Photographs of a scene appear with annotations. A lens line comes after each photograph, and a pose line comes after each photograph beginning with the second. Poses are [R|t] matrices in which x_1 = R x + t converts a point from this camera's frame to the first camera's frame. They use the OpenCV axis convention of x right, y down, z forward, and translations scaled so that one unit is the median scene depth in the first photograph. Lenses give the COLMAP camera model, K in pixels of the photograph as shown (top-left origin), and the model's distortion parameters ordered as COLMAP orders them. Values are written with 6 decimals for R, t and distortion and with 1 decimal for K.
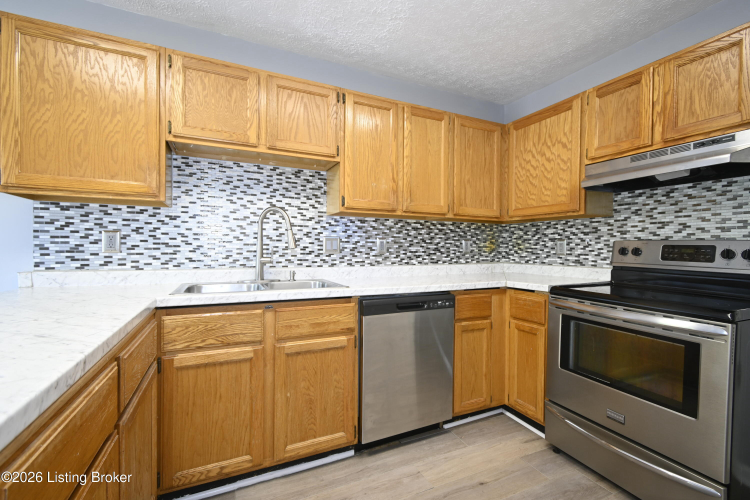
lens RADIAL K [[333.2, 0, 377.0], [0, 333.2, 250.0], [0, 0, 1]] dist [0.006950, -0.003140]
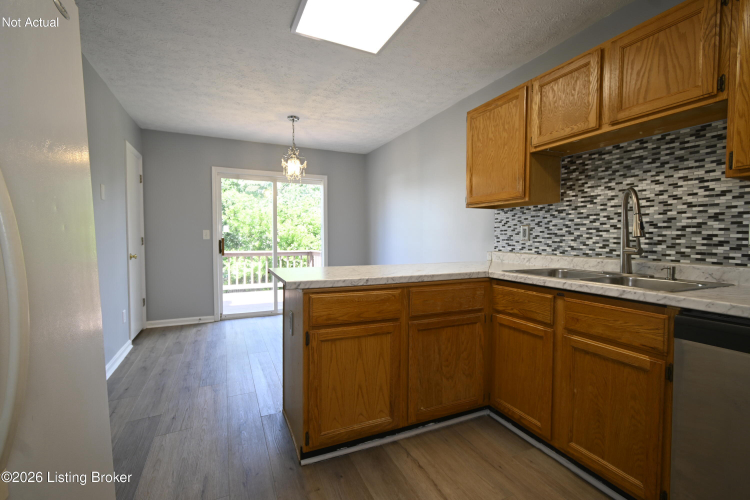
lens RADIAL K [[333.2, 0, 373.8], [0, 333.2, 250.7], [0, 0, 1]] dist [0.006950, -0.003140]
pose [[-0.017243, 0.034368, -0.999261, 0.562799], [-0.007593, 0.999376, 0.034503, 0.005433], [0.999823, 0.008182, -0.016971, 0.362122]]
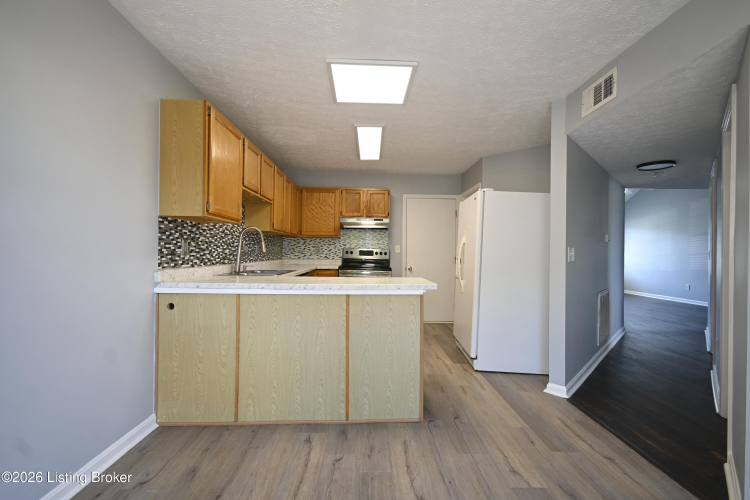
lens RADIAL K [[333.2, 0, 375.9], [0, 333.2, 250.8], [0, 0, 1]] dist [0.006950, -0.003140]
pose [[0.408953, 0.000915, 0.912555, -1.595881], [-0.003927, 0.999992, 0.000757, -0.012495], [-0.912547, -0.003893, 0.408953, -0.262901]]
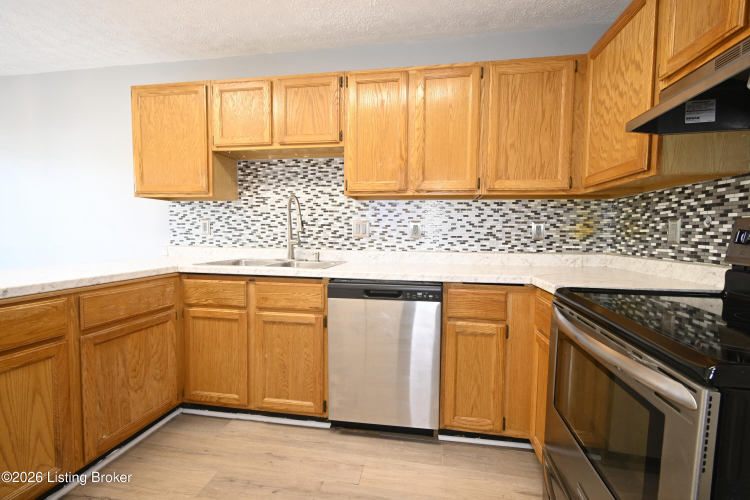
lens RADIAL K [[333.2, 0, 379.4], [0, 333.2, 251.9], [0, 0, 1]] dist [0.006950, -0.003140]
pose [[0.820211, 0.034043, -0.571048, 0.593256], [-0.008529, 0.998845, 0.047296, 0.007468], [0.571998, -0.033922, 0.819553, 0.228153]]
